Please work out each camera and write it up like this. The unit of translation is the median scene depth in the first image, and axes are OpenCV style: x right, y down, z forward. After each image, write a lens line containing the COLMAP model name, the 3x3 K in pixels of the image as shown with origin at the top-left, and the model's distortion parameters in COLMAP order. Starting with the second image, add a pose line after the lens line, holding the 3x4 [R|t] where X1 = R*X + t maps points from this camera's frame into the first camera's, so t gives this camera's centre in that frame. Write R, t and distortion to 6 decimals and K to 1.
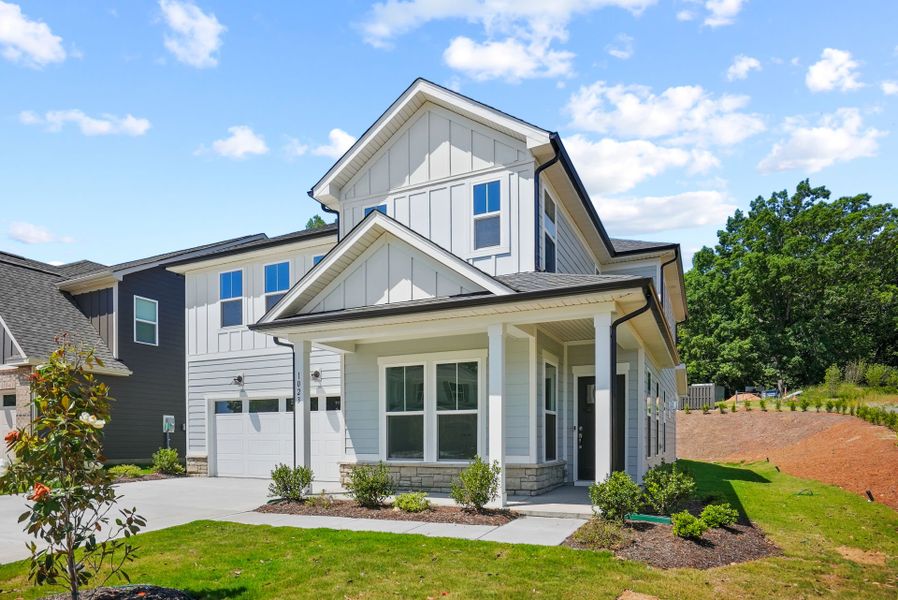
lens RADIAL K [[576.8, 0, 420.9], [0, 576.8, 444.9], [0, 0, 1]] dist [-0.001745, -0.005376]
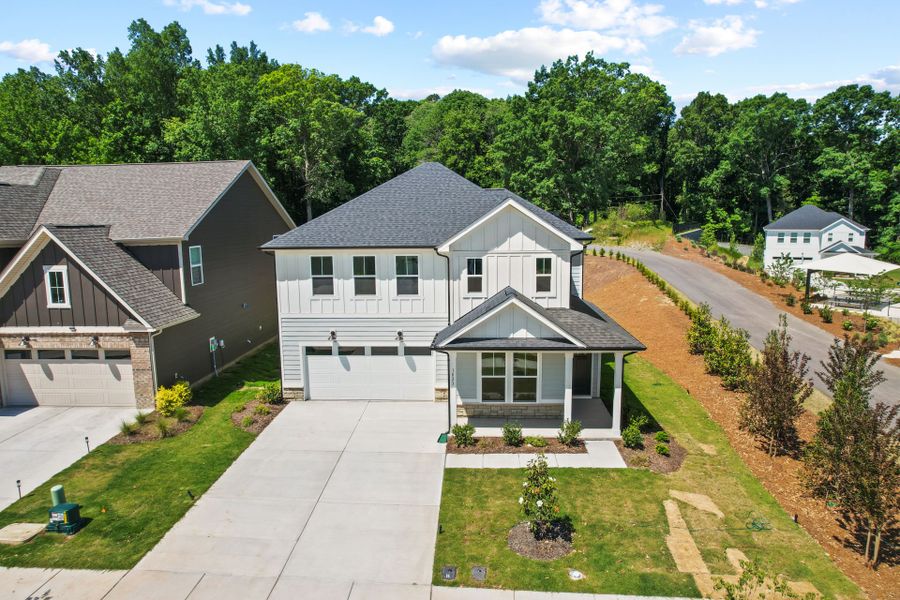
lens RADIAL K [[586.1, 0, 466.9], [0, 586.1, 296.8], [0, 0, 1]] dist [-0.034981, 0.004160]
pose [[0.906836, -0.061737, 0.416938, -0.618737], [0.007651, 0.991462, 0.130168, -0.393682], [-0.421415, -0.114851, 0.899566, -0.419048]]
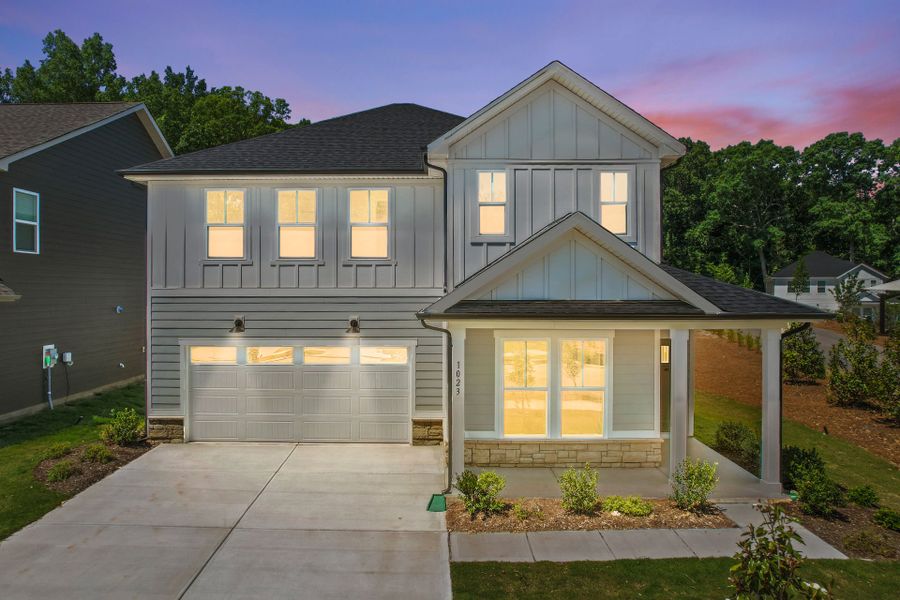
lens RADIAL K [[625.6, 0, 438.6], [0, 625.6, 283.0], [0, 0, 1]] dist [-0.065173, 0.044766]
pose [[0.894257, 0.007429, 0.447492, -0.463882], [0.001801, 0.999794, -0.020195, -0.156253], [-0.447551, 0.018866, 0.894060, 0.085657]]
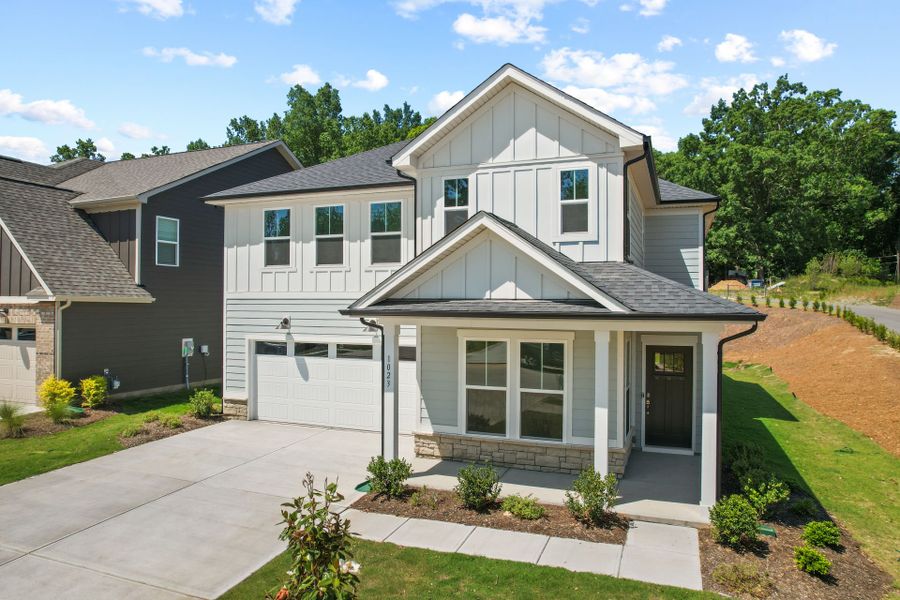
lens RADIAL K [[603.3, 0, 450.0], [0, 603.3, 300.0], [0, 0, 1]] dist [-0.061057, 0.053657]
pose [[0.995327, 0.008479, 0.096189, -0.140365], [-0.007092, 0.999866, -0.014759, -0.140408], [-0.096301, 0.014008, 0.995254, -0.026063]]
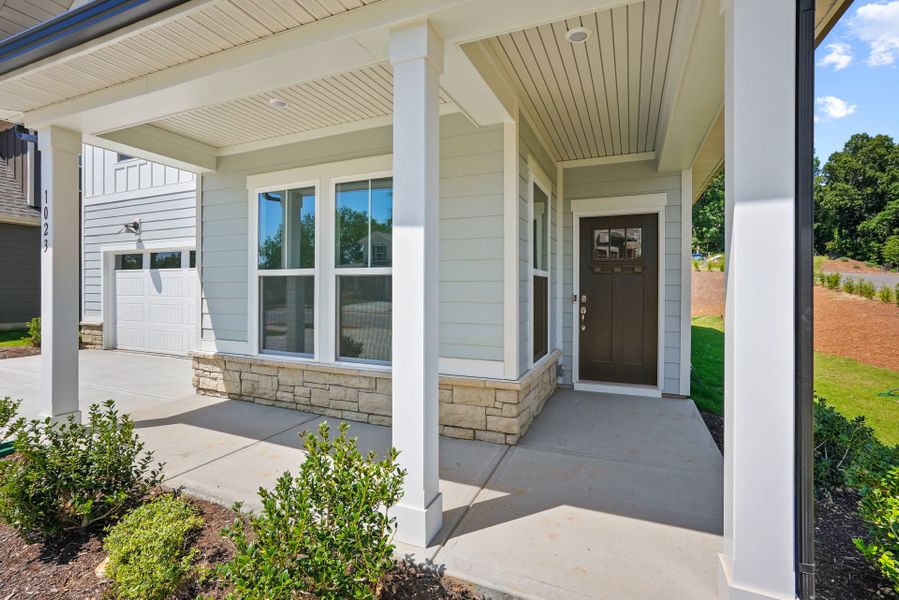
lens RADIAL K [[420.8, 0, 447.3], [0, 420.8, 288.4], [0, 0, 1]] dist [-0.026319, 0.016747]
pose [[0.998747, 0.006312, 0.049639, 0.080799], [-0.005729, 0.999913, -0.011875, -0.025990], [-0.049710, 0.011575, 0.998697, 0.425132]]
